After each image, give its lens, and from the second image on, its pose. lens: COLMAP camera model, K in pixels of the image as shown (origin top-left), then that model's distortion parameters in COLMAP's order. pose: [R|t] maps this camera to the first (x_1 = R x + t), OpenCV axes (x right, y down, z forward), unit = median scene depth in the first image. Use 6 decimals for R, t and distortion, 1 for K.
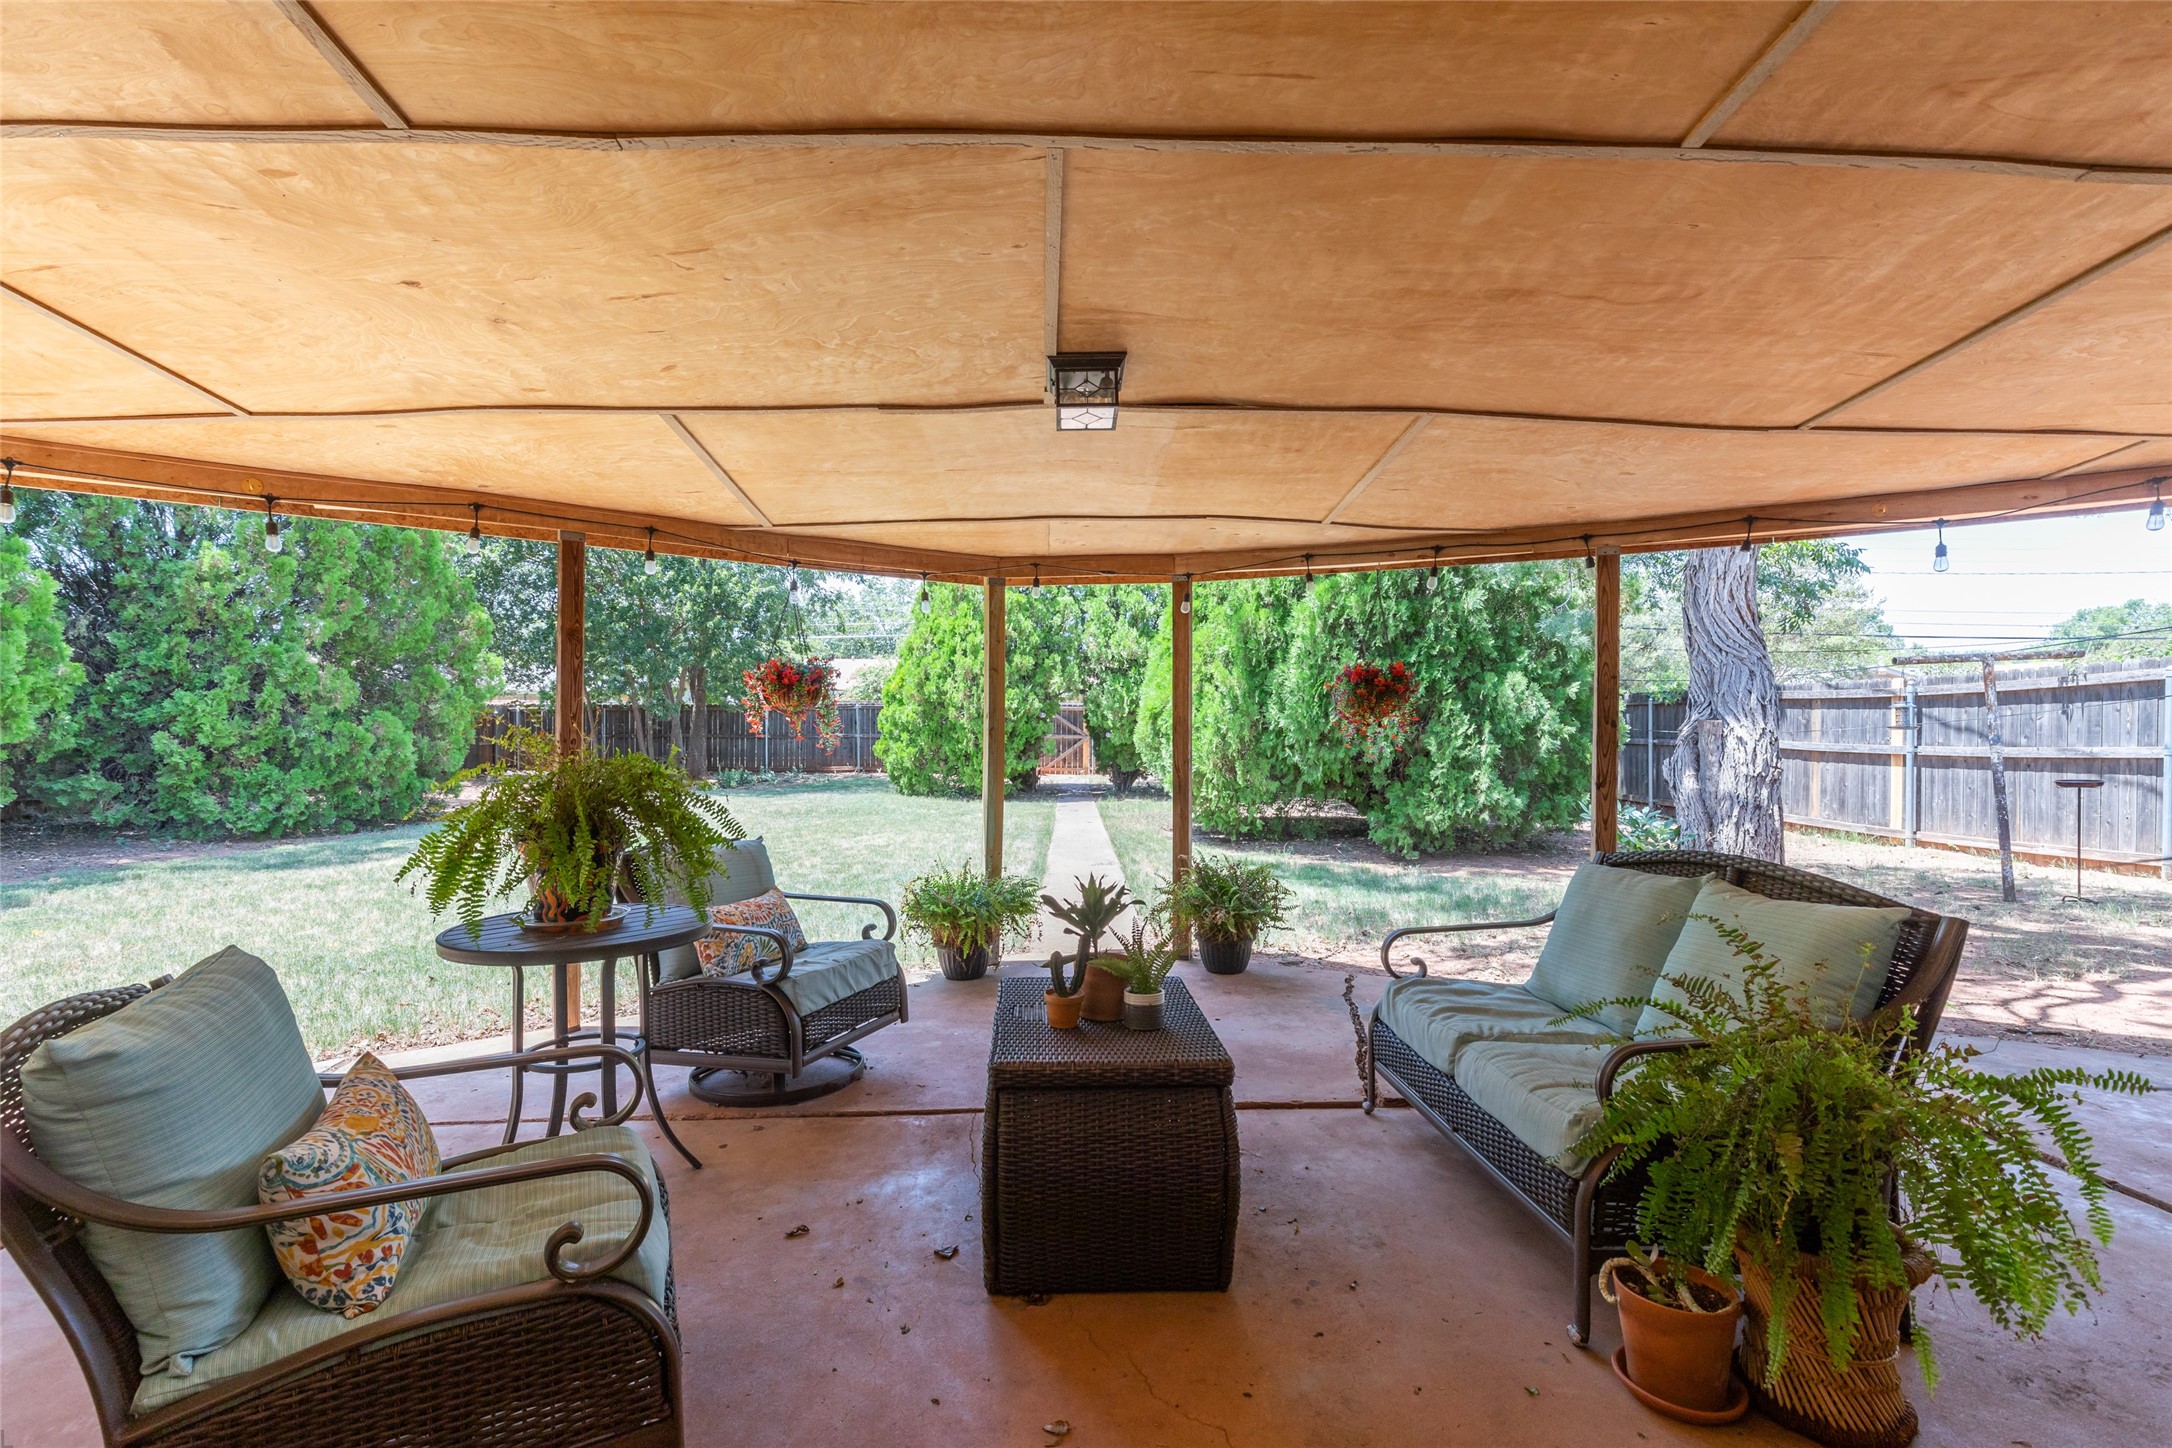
lens RADIAL K [[971.7, 0, 1093.6], [0, 971.7, 723.3], [0, 0, 1]] dist [0.010692, -0.000404]
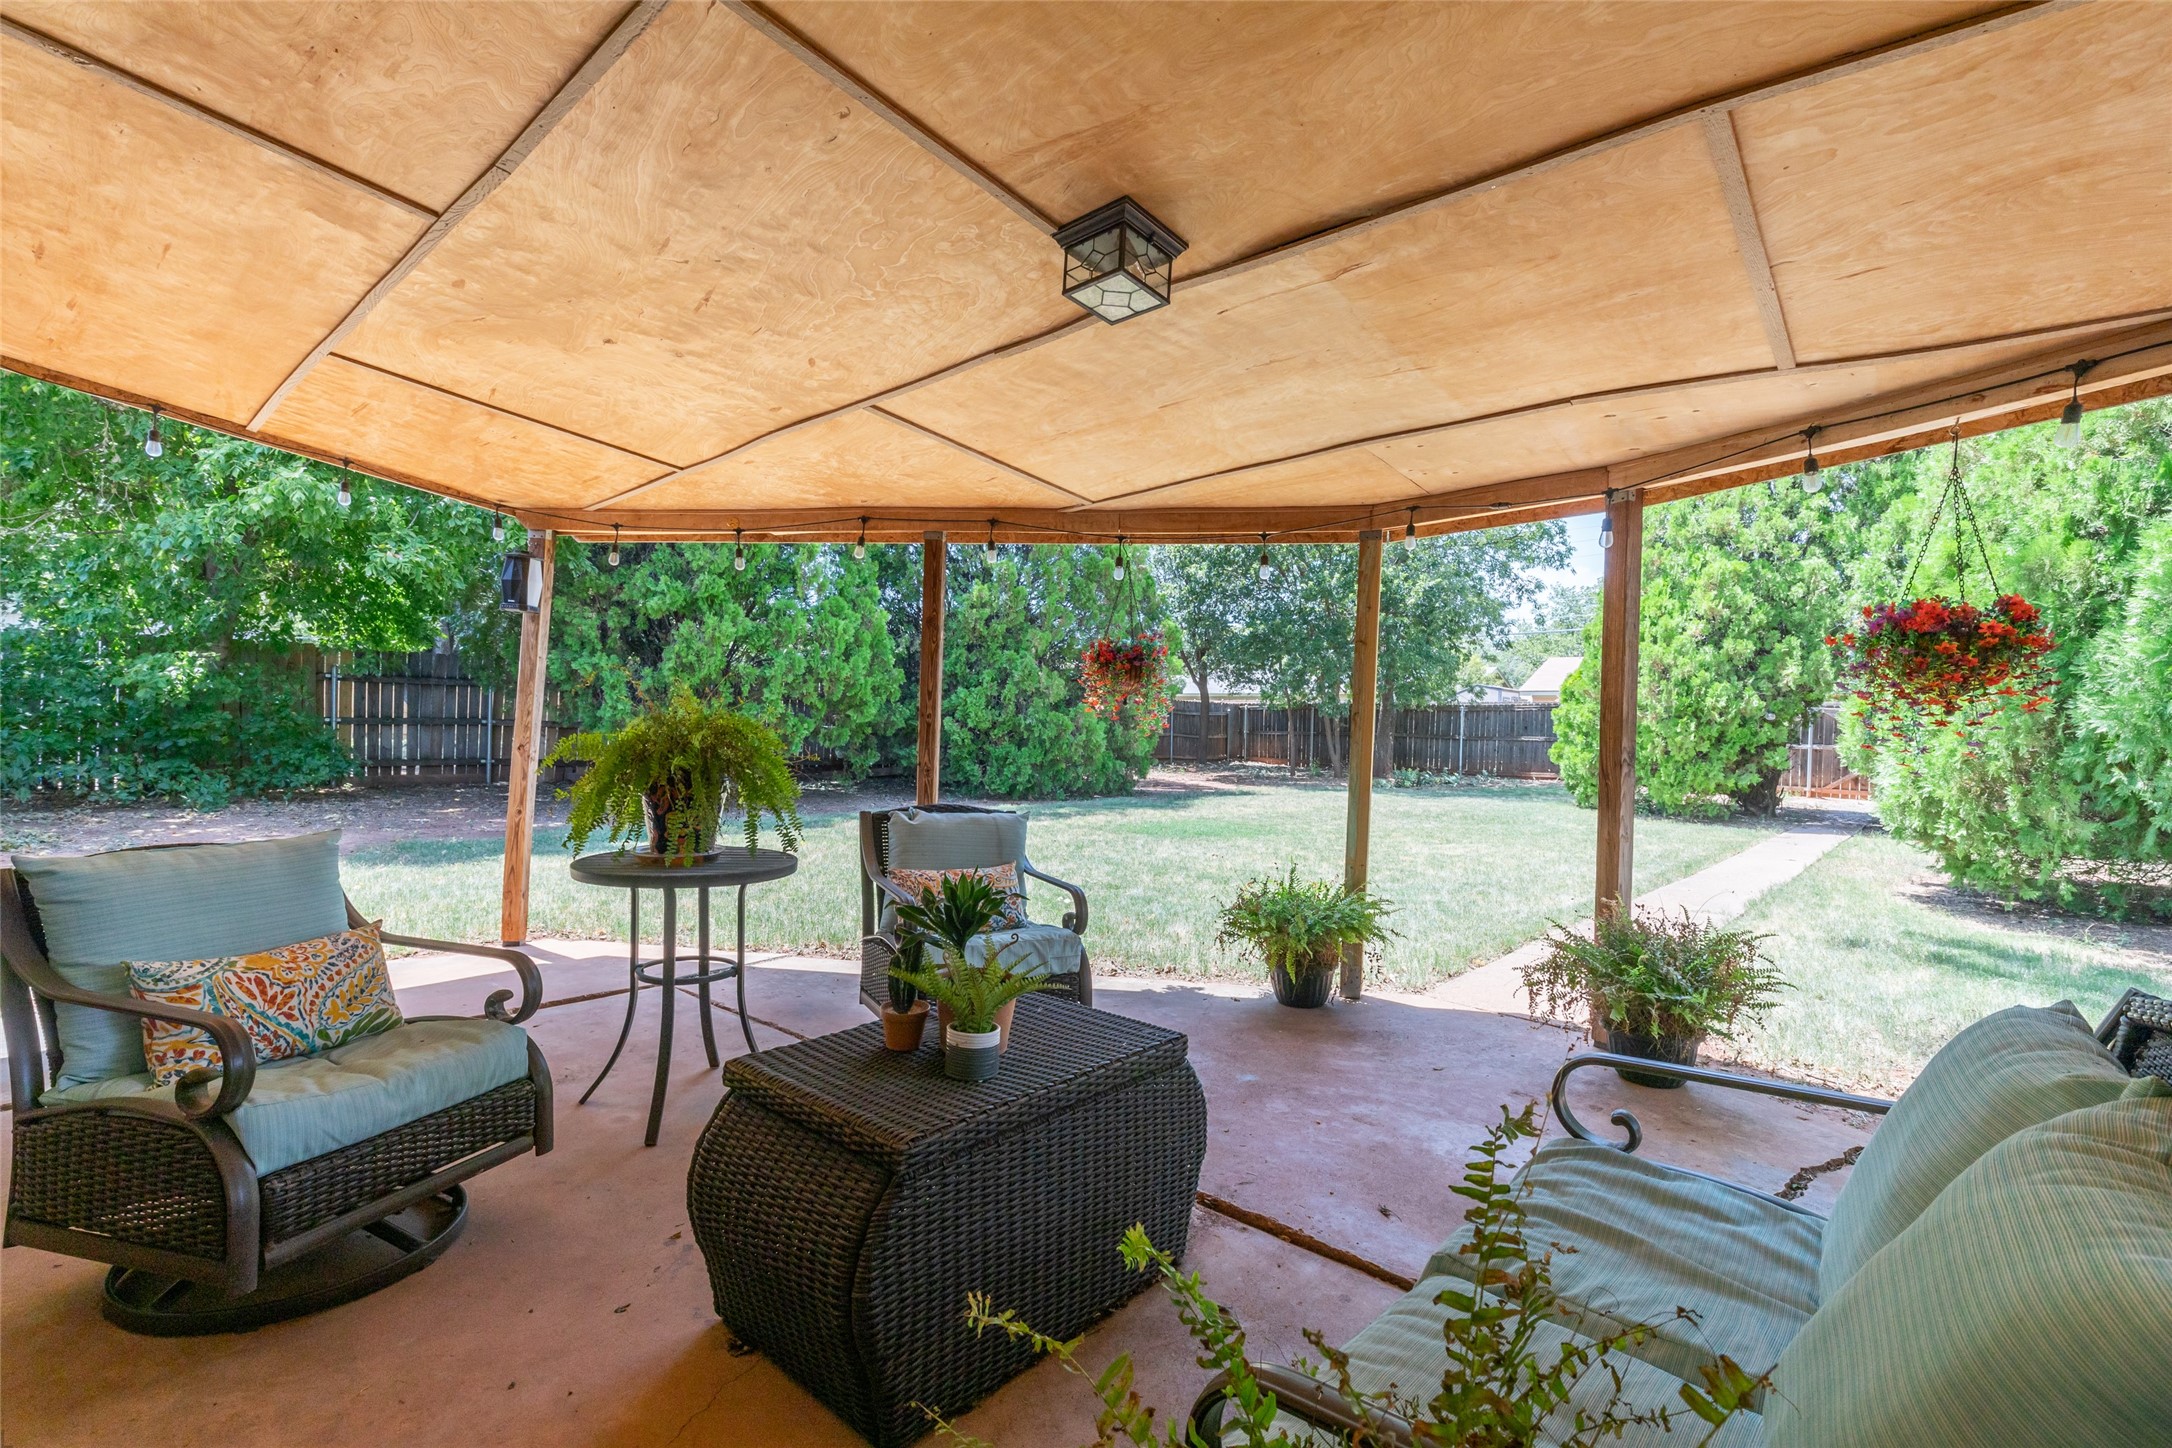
lens RADIAL K [[971.7, 0, 1081.0], [0, 971.7, 720.5], [0, 0, 1]] dist [0.010692, -0.000404]
pose [[0.723199, 0.015522, -0.690465, 0.145008], [-0.020049, 0.999798, 0.001477, 0.007377], [0.690349, 0.012775, 0.723364, 0.115611]]
